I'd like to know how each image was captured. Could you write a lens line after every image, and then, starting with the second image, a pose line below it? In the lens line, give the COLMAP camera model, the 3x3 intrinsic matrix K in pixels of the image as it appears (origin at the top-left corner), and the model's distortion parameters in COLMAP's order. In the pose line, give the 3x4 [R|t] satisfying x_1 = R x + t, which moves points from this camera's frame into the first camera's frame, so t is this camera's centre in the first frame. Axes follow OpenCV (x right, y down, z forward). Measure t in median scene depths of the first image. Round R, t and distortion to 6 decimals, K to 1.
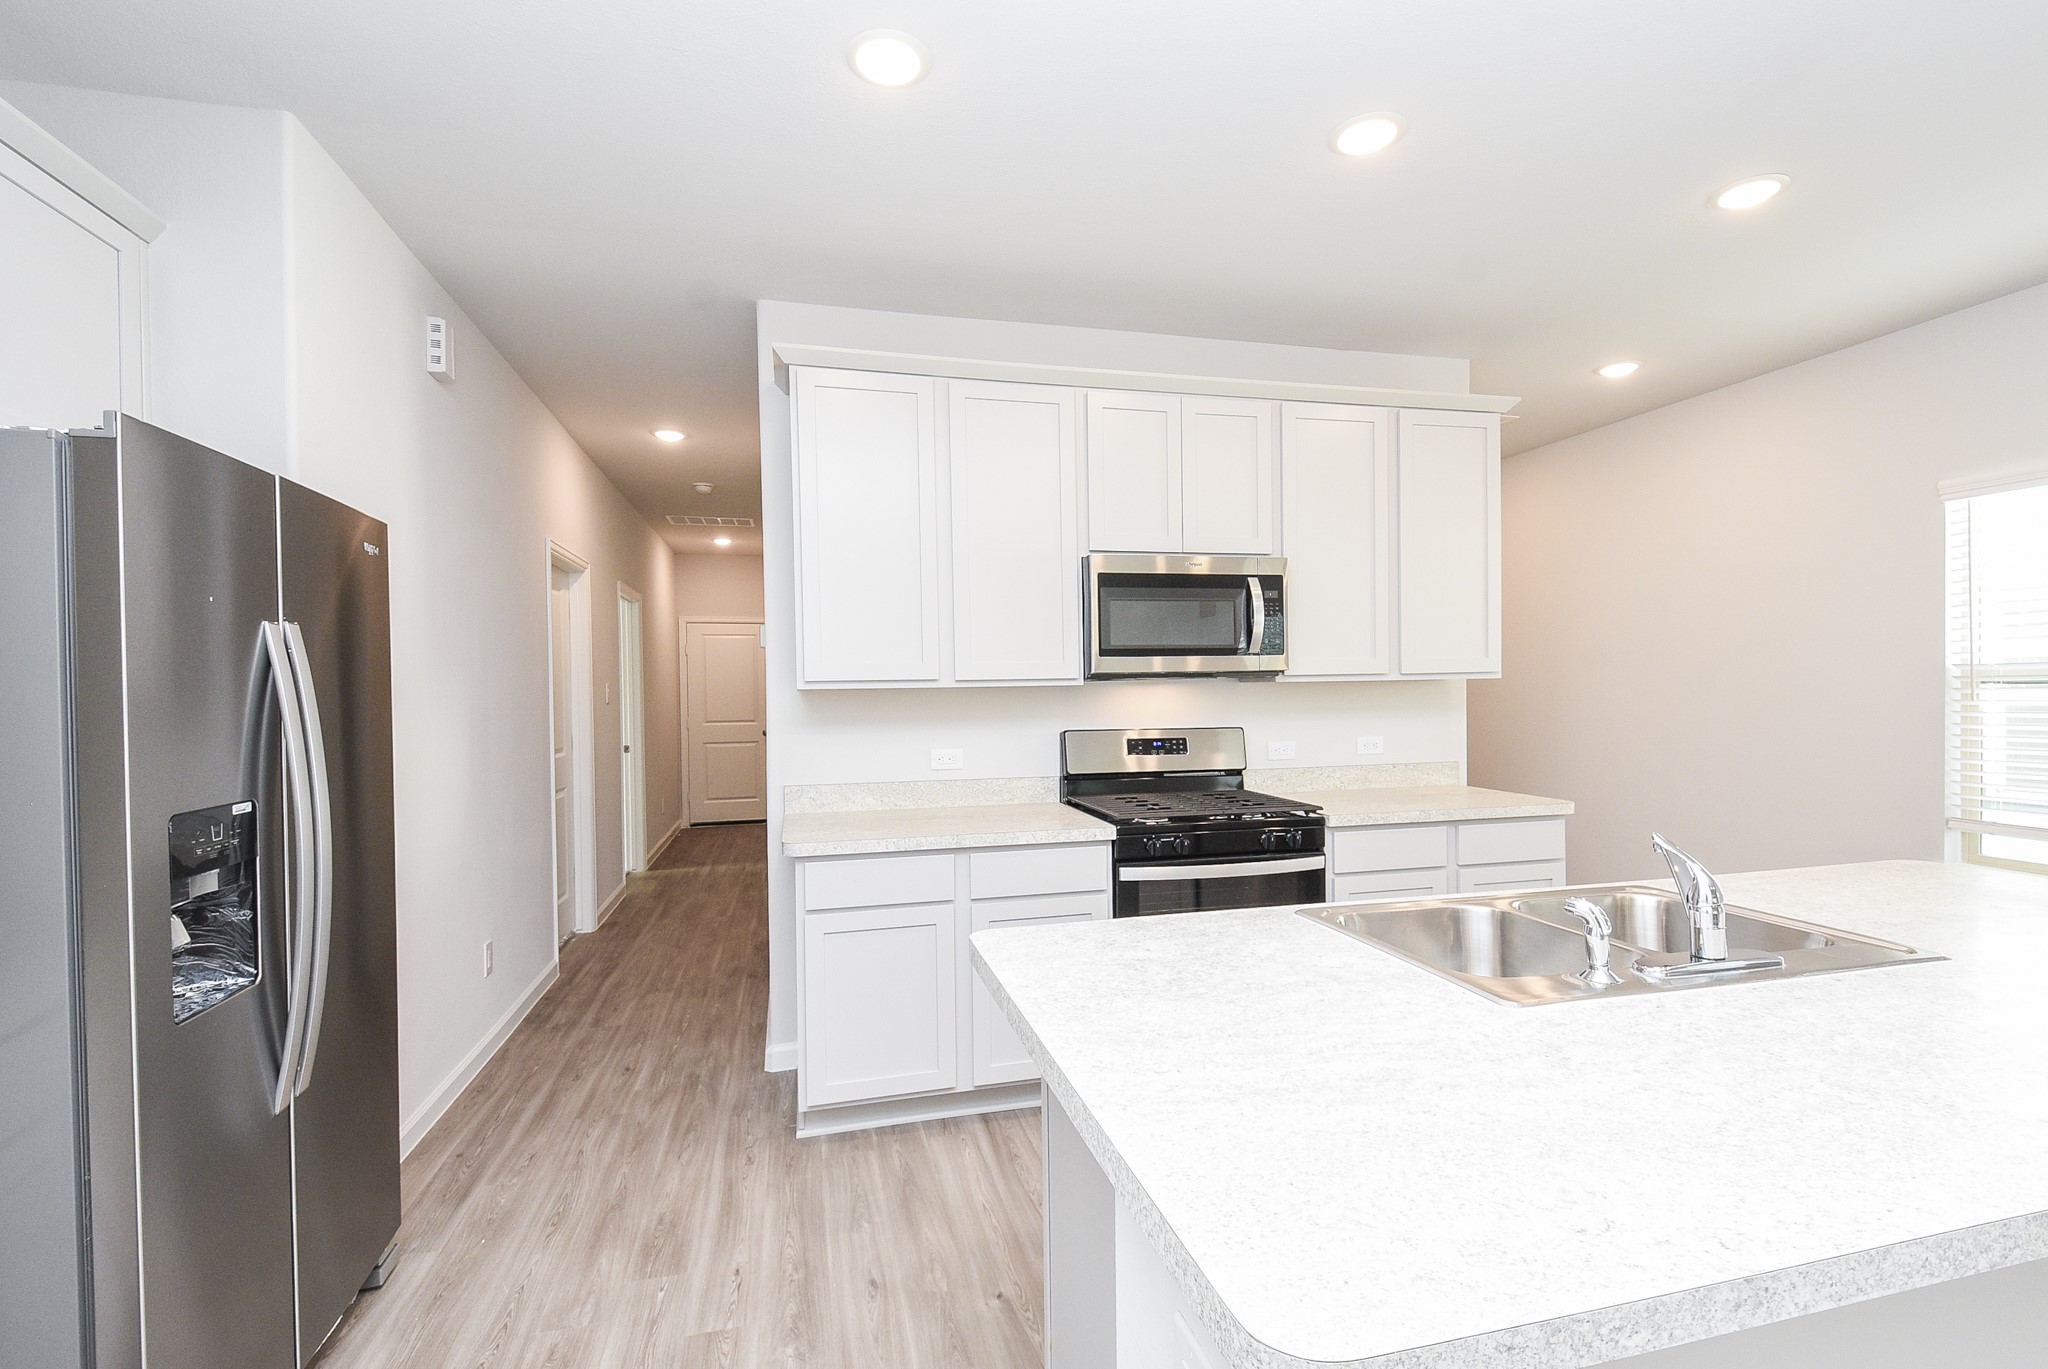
lens RADIAL K [[895.5, 0, 1027.9], [0, 895.5, 697.5], [0, 0, 1]] dist [0.048553, -0.024342]
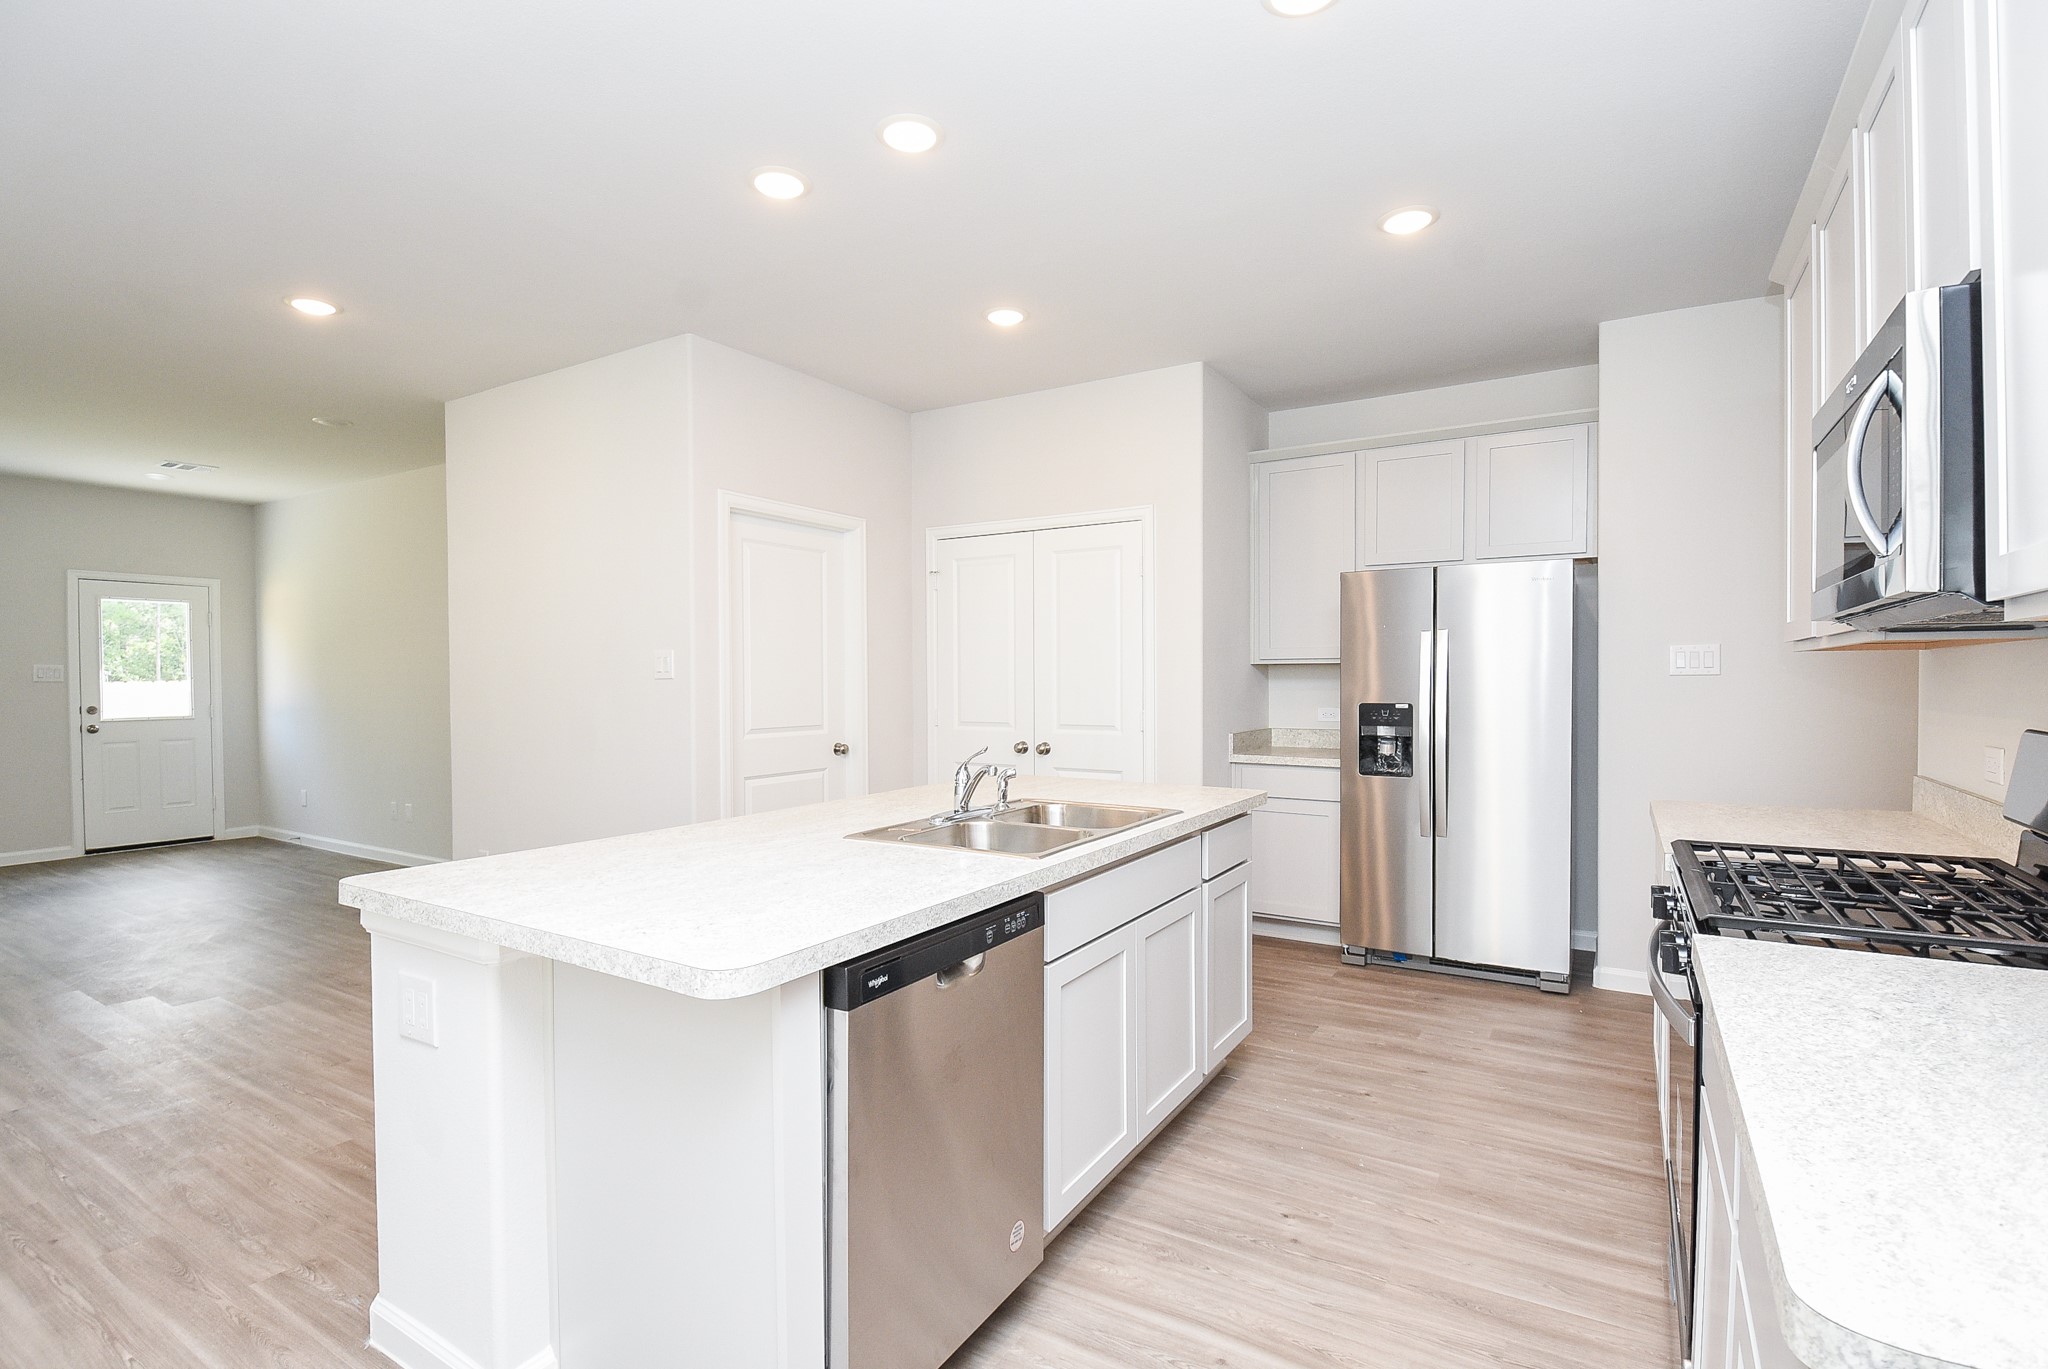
lens RADIAL K [[966.0, 0, 1024.7], [0, 966.0, 693.2], [0, 0, 1]] dist [0.019466, -0.000680]
pose [[-0.720211, 0.028114, -0.693186, 0.899878], [0.006518, 0.999409, 0.033763, -0.006537], [0.693725, 0.019798, -0.719968, 1.119168]]
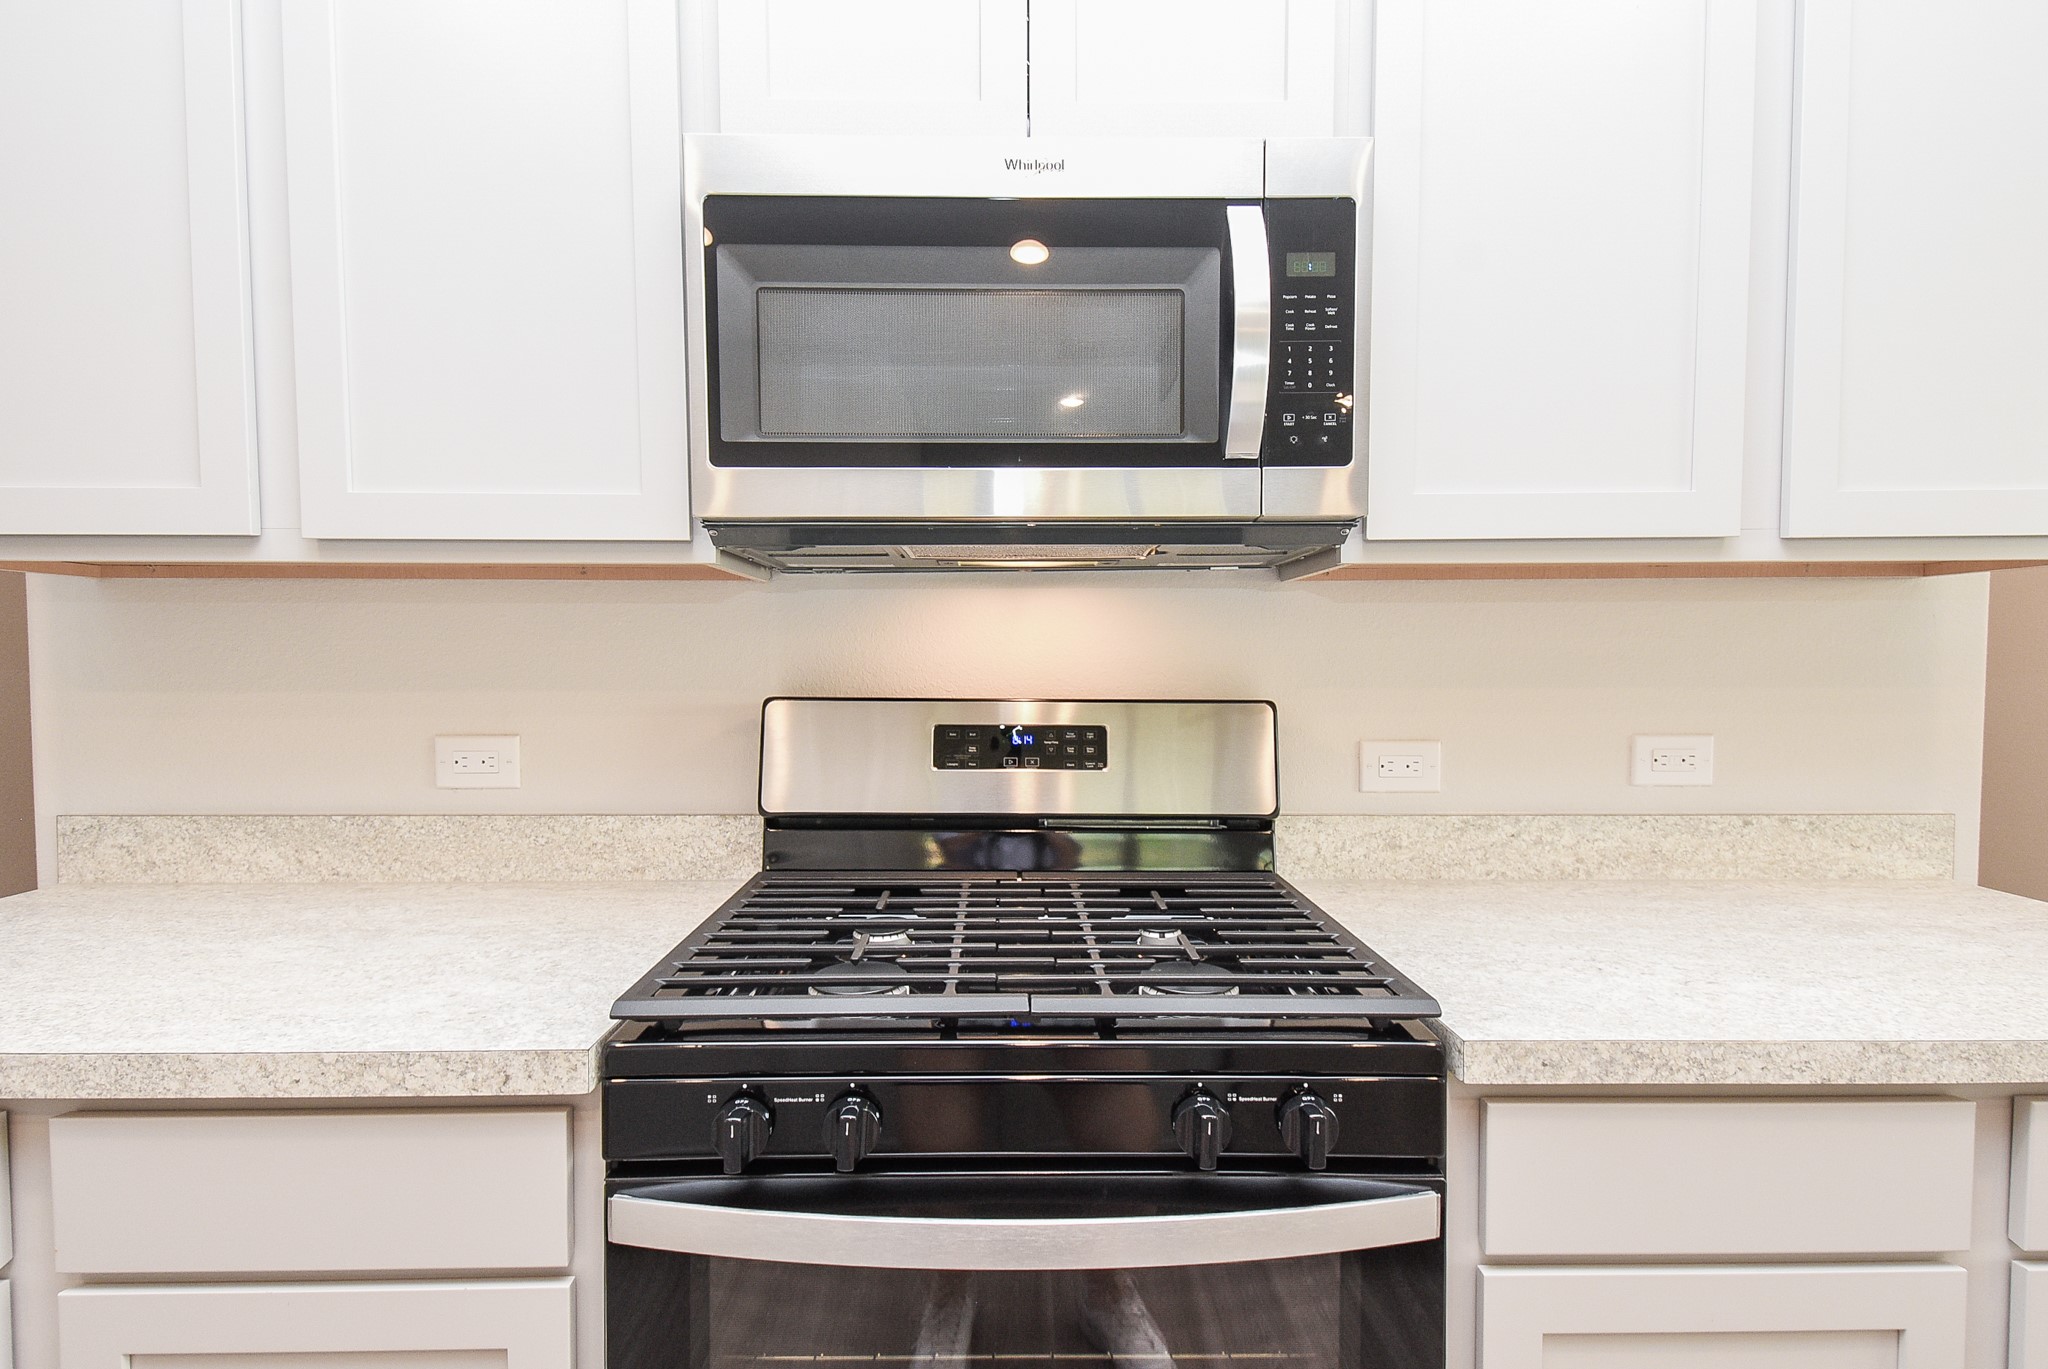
lens RADIAL K [[966.0, 0, 1024.7], [0, 966.0, 693.2], [0, 0, 1]] dist [0.019466, -0.000680]
pose [[0.970272, 0.022732, -0.240947, 0.276647], [-0.015874, 0.999413, 0.030367, 0.022964], [0.241495, -0.025640, 0.970063, 0.698613]]
